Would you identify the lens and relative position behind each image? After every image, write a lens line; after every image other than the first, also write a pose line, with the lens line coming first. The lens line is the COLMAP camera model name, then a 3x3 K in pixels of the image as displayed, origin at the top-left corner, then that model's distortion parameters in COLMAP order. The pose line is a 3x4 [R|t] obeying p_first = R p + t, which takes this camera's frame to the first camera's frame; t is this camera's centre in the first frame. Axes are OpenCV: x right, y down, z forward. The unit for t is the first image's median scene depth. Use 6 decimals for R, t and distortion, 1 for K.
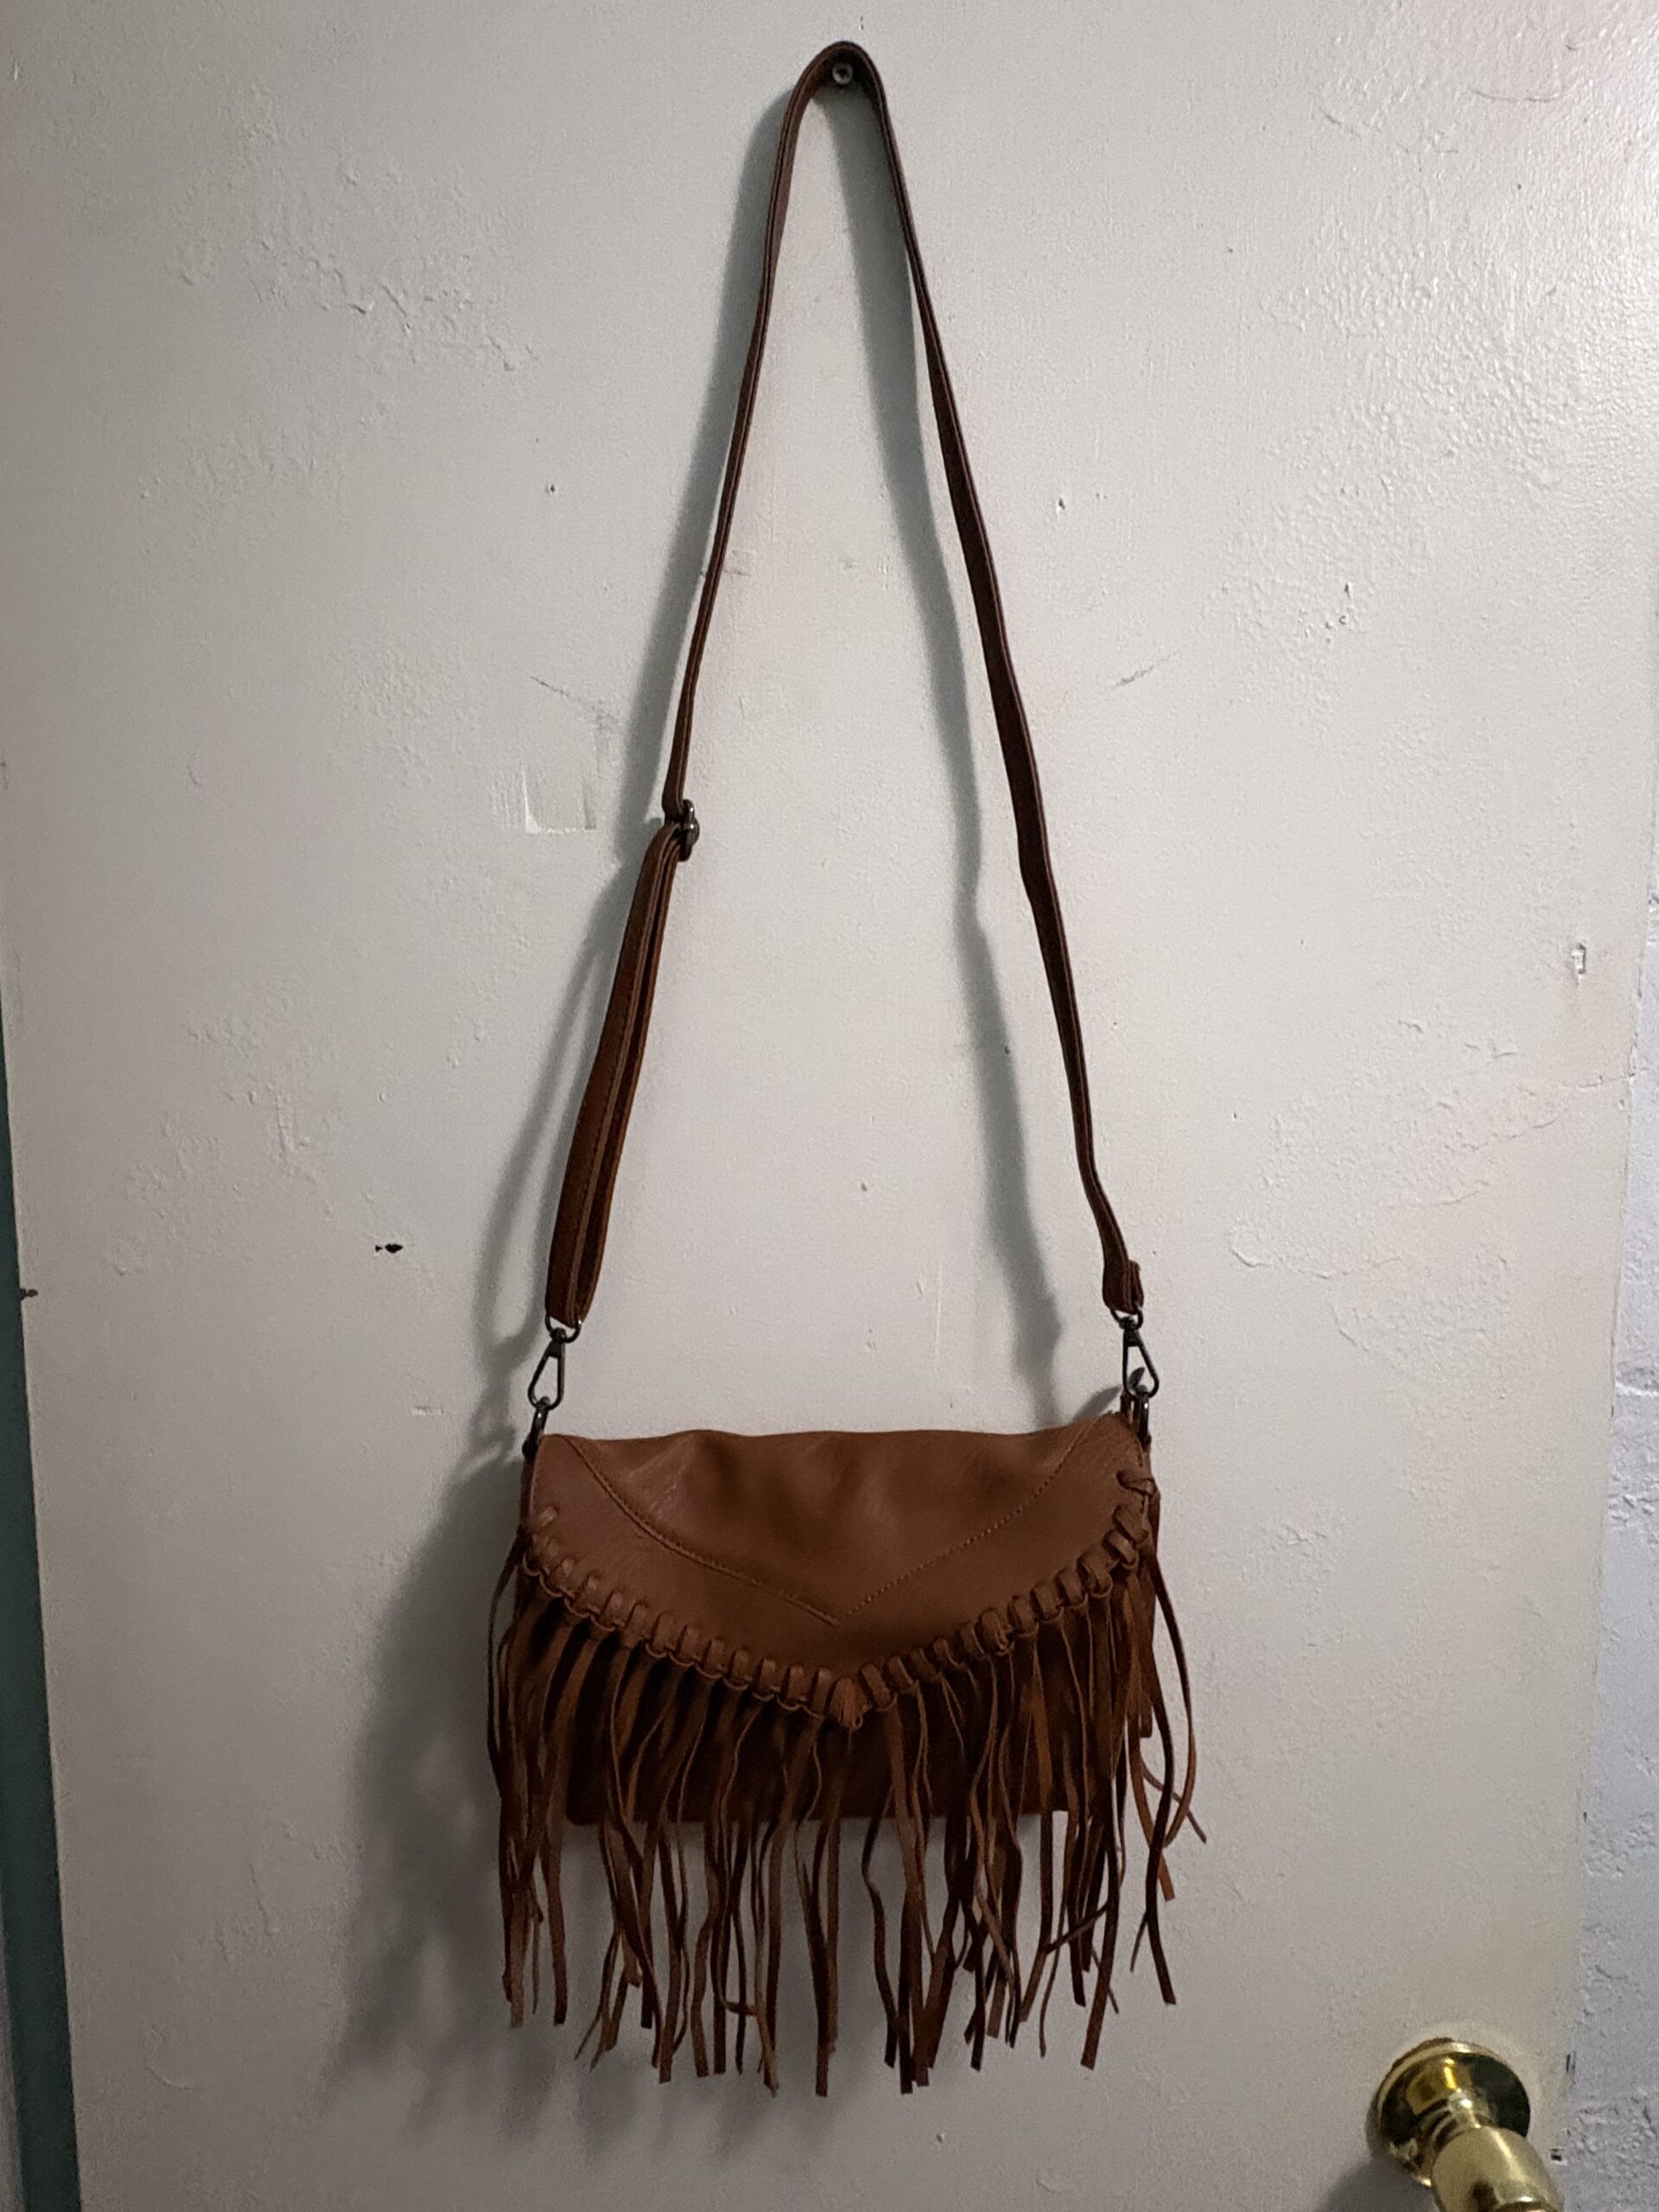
lens RADIAL K [[1295.1, 0, 845.0], [0, 1295.1, 1070.9], [0, 0, 1]] dist [-0.003675, 0.000228]
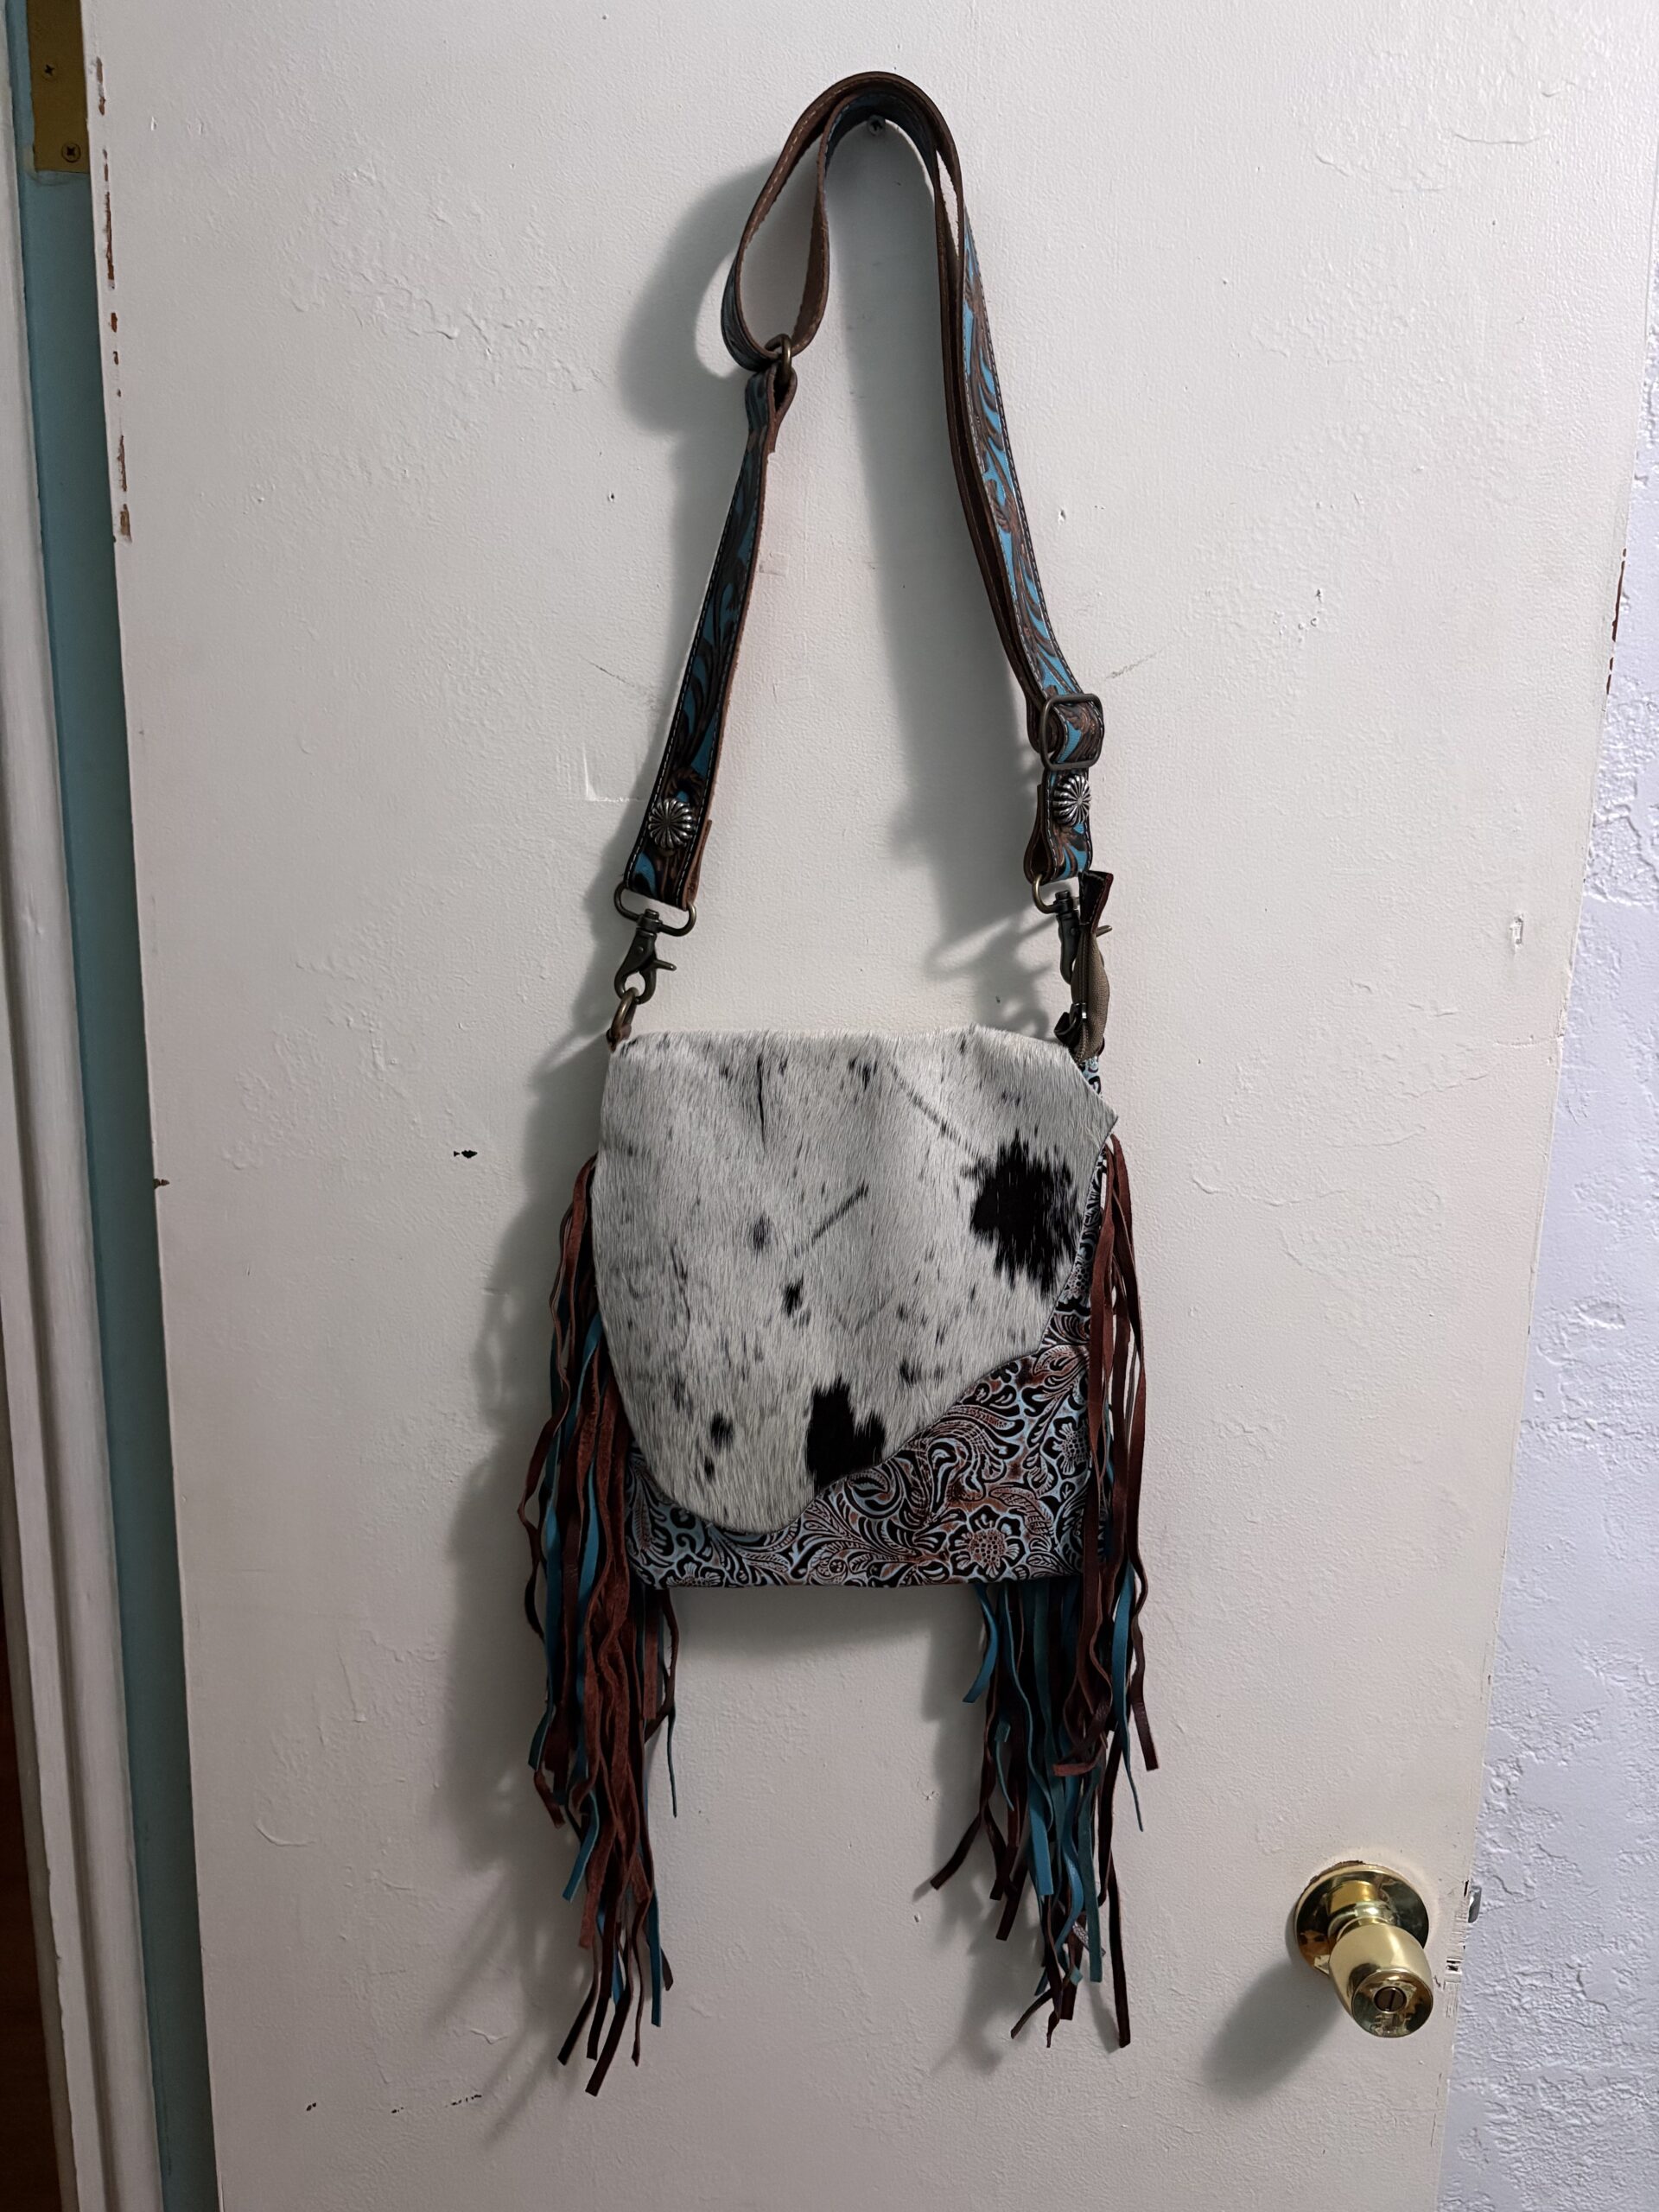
lens RADIAL K [[1668.9, 0, 828.8], [0, 1668.9, 1107.4], [0, 0, 1]] dist [0.002085, -0.001572]
pose [[0.998331, 0.029656, -0.049553, 0.050063], [-0.024553, 0.994626, 0.100579, -0.065284], [0.052270, -0.099194, 0.993694, -0.480287]]
